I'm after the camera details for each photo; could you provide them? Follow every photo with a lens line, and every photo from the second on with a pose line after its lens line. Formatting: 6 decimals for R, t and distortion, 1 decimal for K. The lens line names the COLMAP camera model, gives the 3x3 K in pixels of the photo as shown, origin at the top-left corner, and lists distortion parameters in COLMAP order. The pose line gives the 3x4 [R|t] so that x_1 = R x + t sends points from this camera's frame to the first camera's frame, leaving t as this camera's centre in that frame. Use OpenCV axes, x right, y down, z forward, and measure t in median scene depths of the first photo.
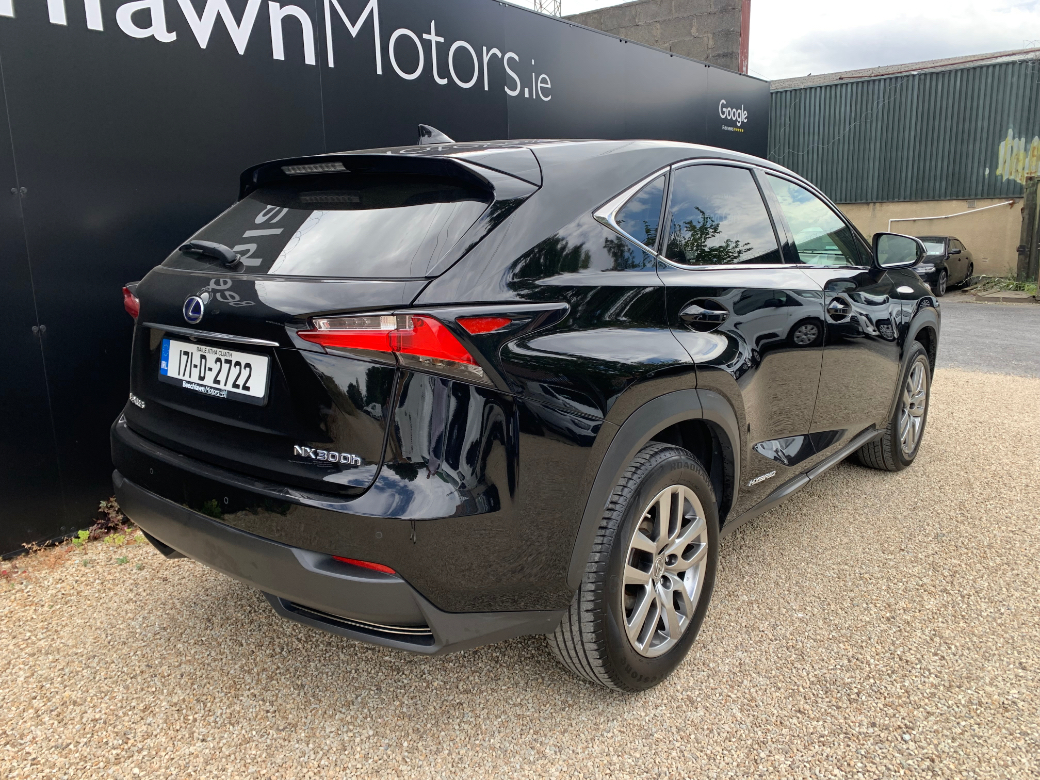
lens RADIAL K [[805.0, 0, 523.4], [0, 805.0, 394.4], [0, 0, 1]] dist [0.035971, -0.027406]
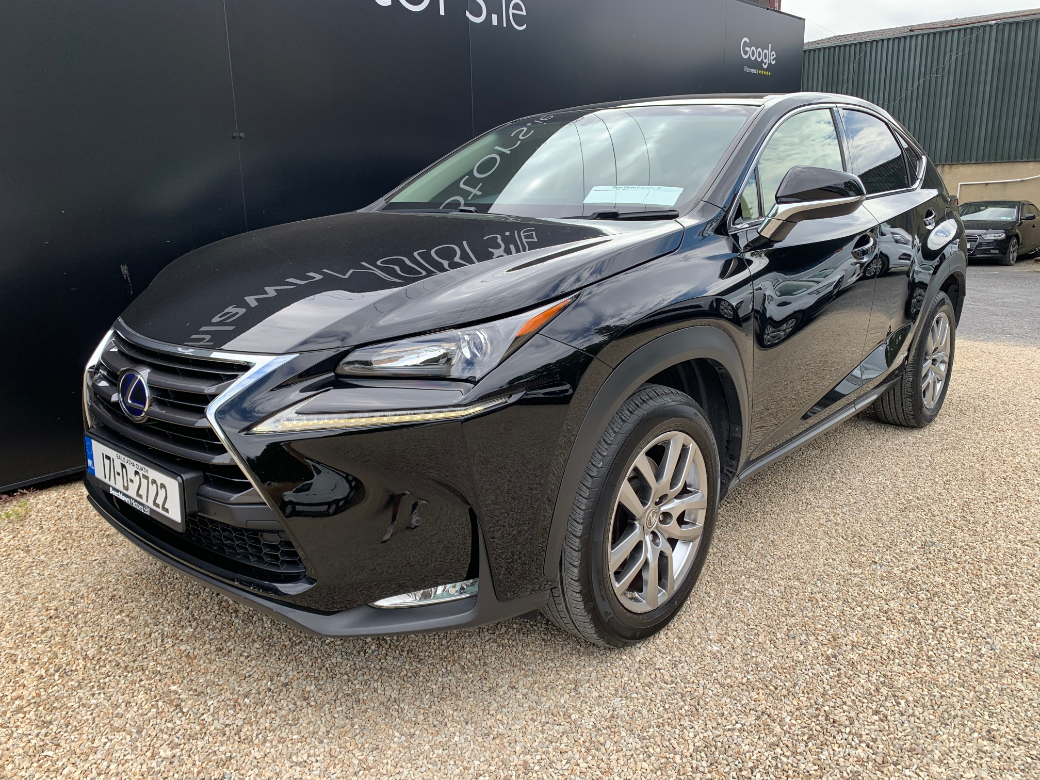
lens RADIAL K [[805.0, 0, 523.4], [0, 805.0, 394.4], [0, 0, 1]] dist [0.035971, -0.027406]
pose [[0.997434, 0.021275, -0.068359, 0.117566], [-0.018495, 0.998986, 0.041044, -0.002488], [0.069163, -0.039674, 0.996816, 0.119971]]
